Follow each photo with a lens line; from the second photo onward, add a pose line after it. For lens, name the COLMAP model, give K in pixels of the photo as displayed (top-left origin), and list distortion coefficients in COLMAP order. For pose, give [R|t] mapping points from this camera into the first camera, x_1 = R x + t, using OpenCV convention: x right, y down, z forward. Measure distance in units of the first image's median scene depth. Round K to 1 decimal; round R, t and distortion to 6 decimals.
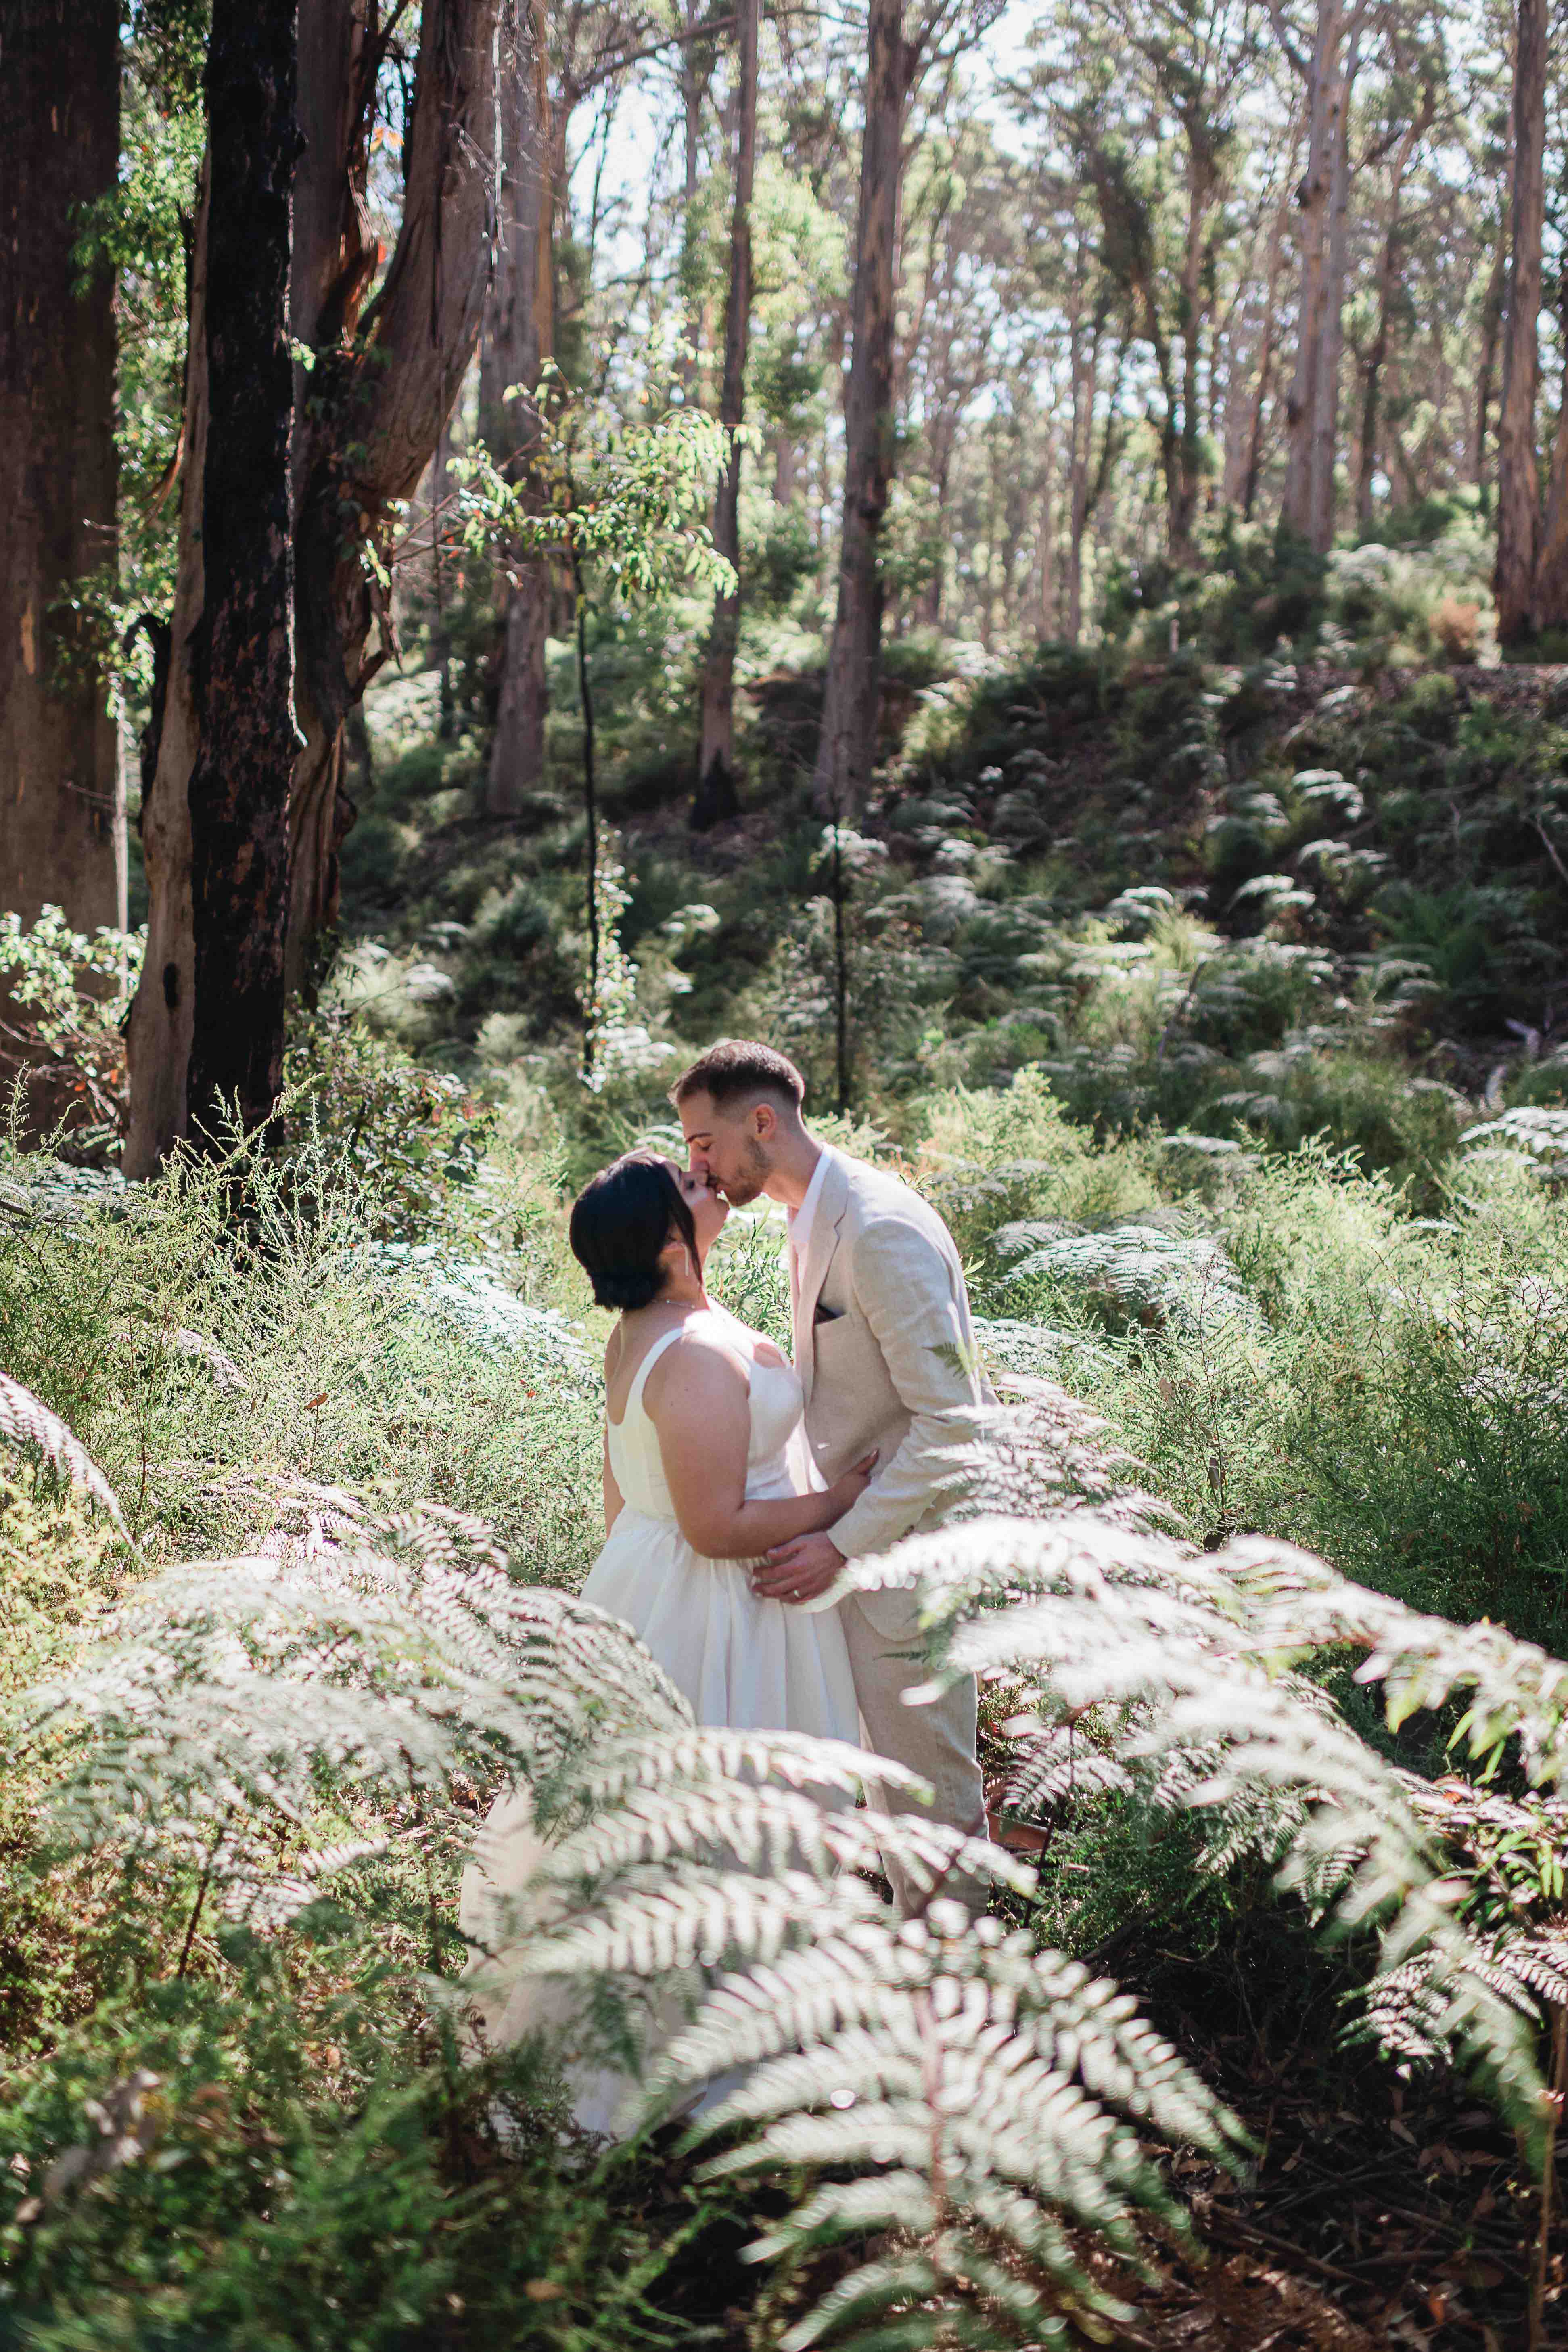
lens RADIAL K [[2516.4, 0, 784.0], [0, 2516.4, 1176.5], [0, 0, 1]] dist [-0.025506, 0.000000]
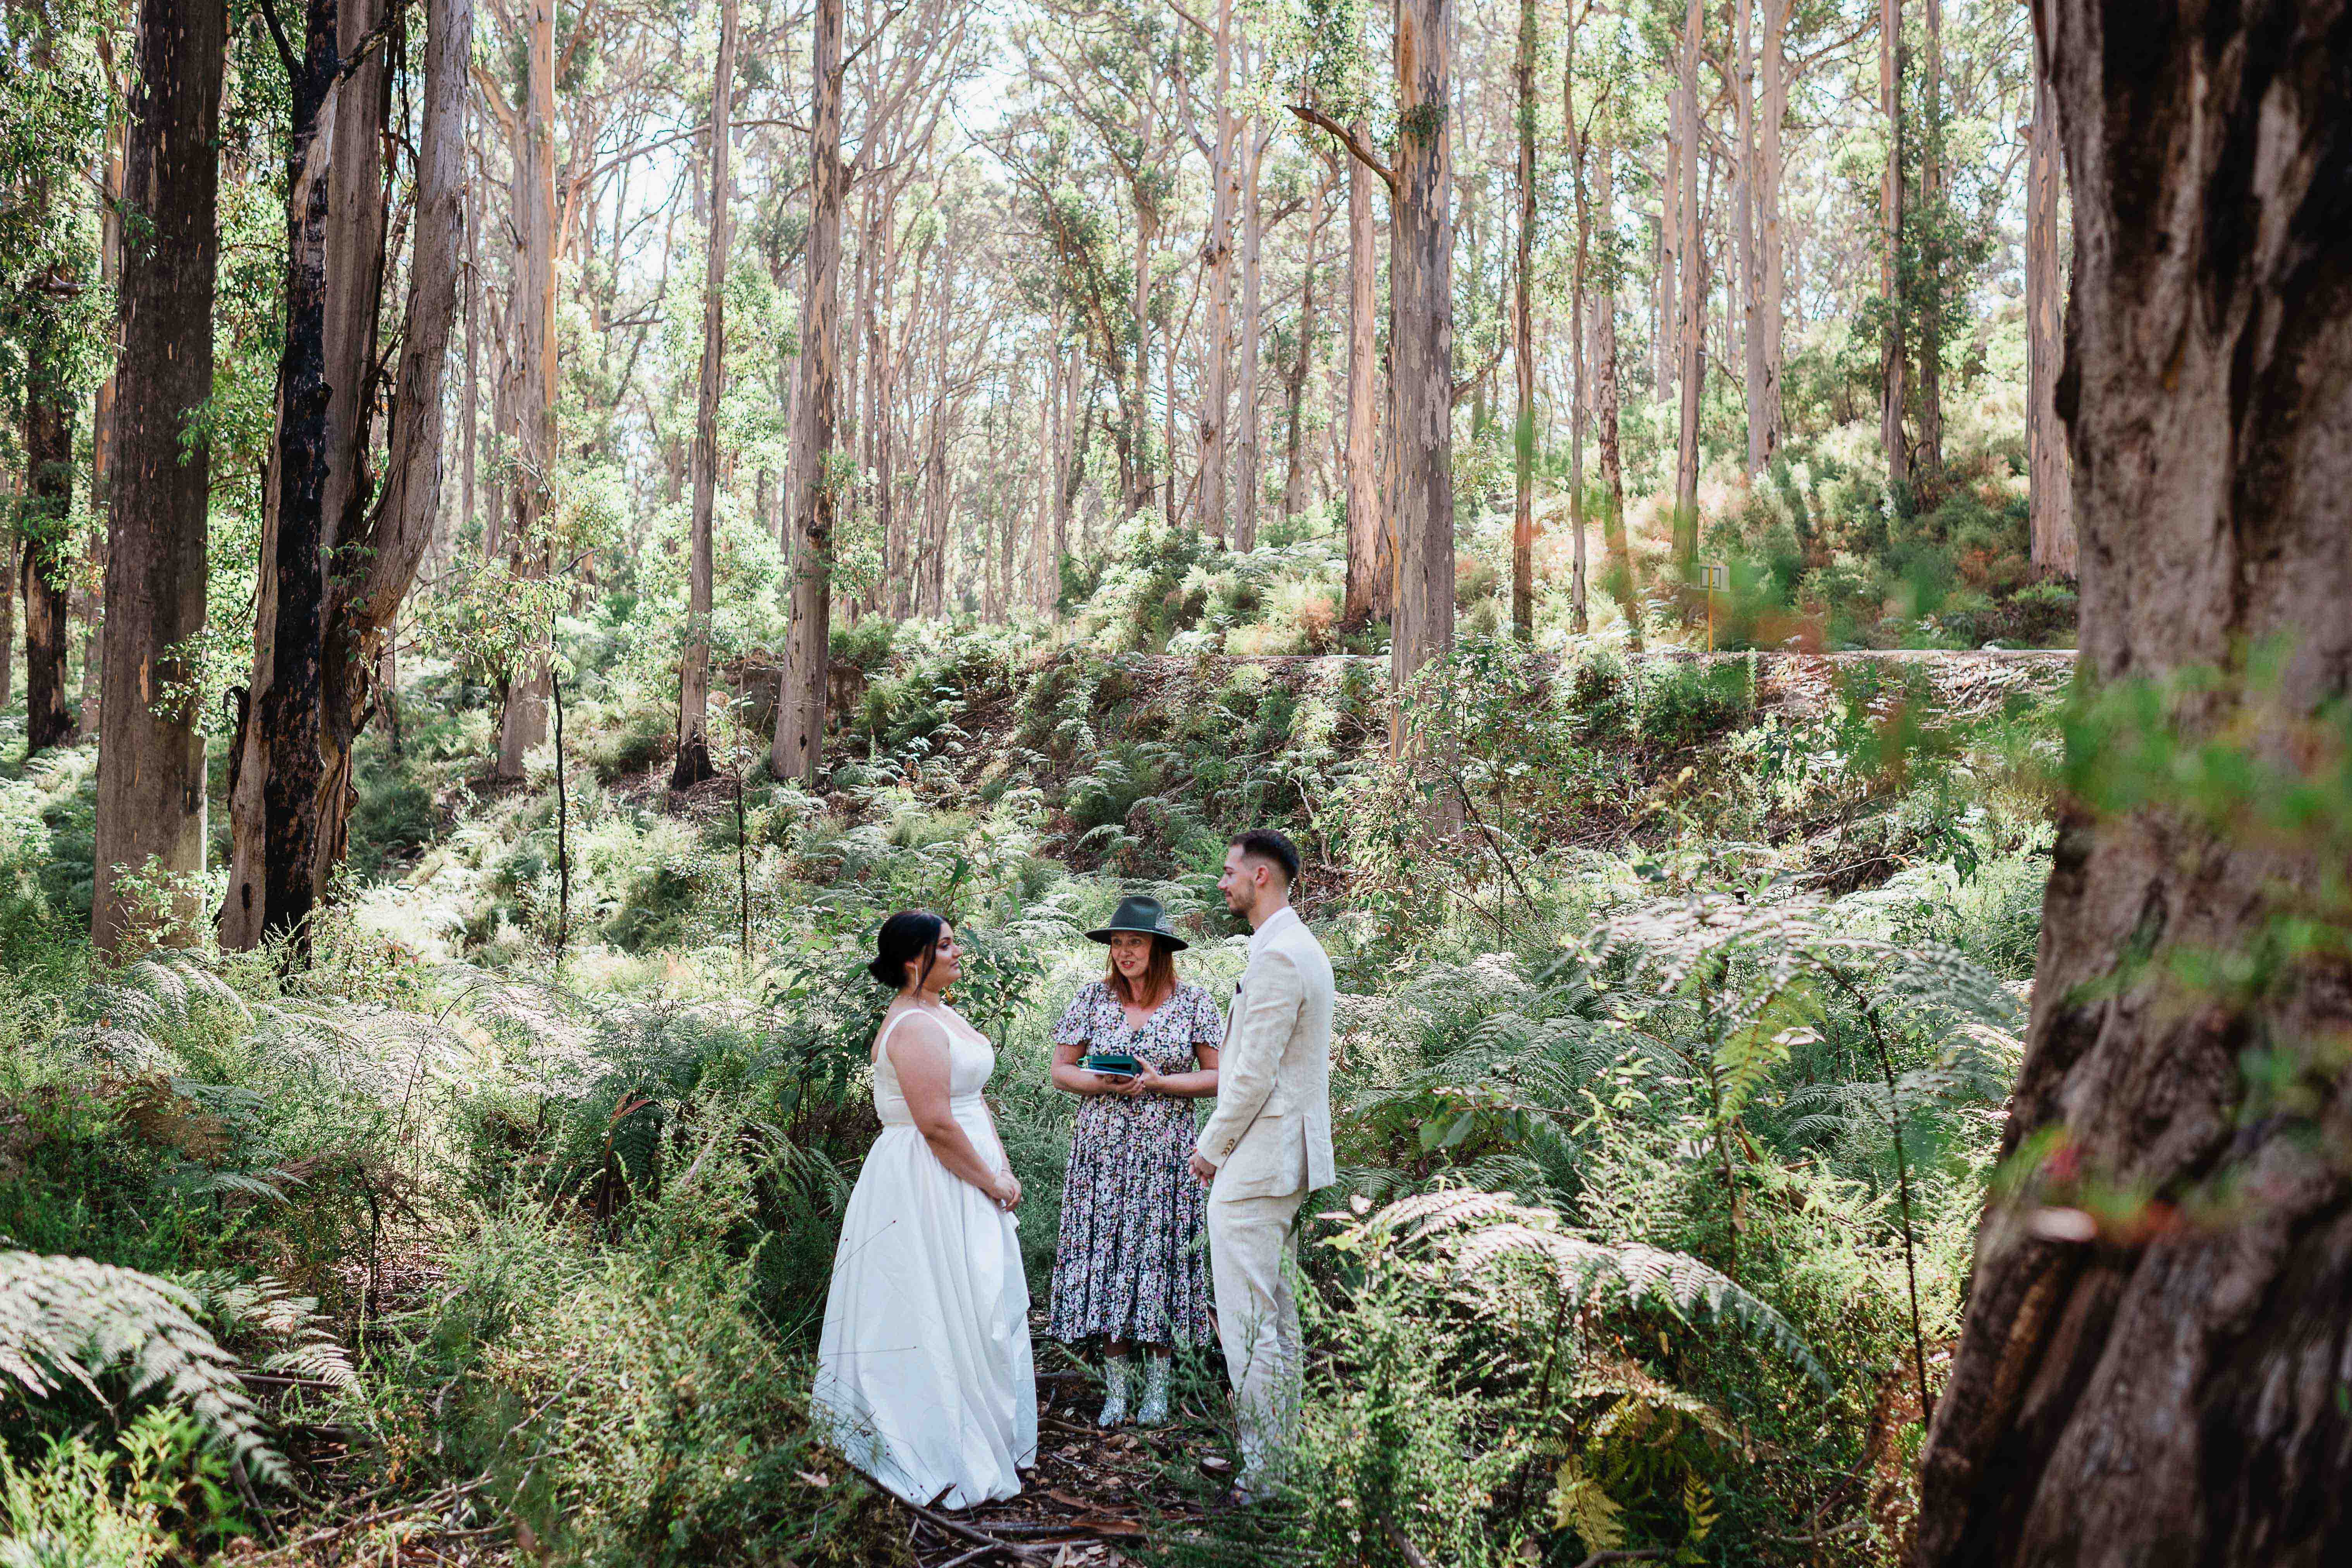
lens RADIAL K [[2516.6, 0, 1175.0], [0, 2516.6, 785.6], [0, 0, 1]] dist [-0.025506, 0.000000]
pose [[0.990994, -0.008609, 0.133630, 0.048335], [0.026408, 0.990897, -0.132004, 0.028034], [-0.131278, 0.134344, 0.982201, -0.238662]]
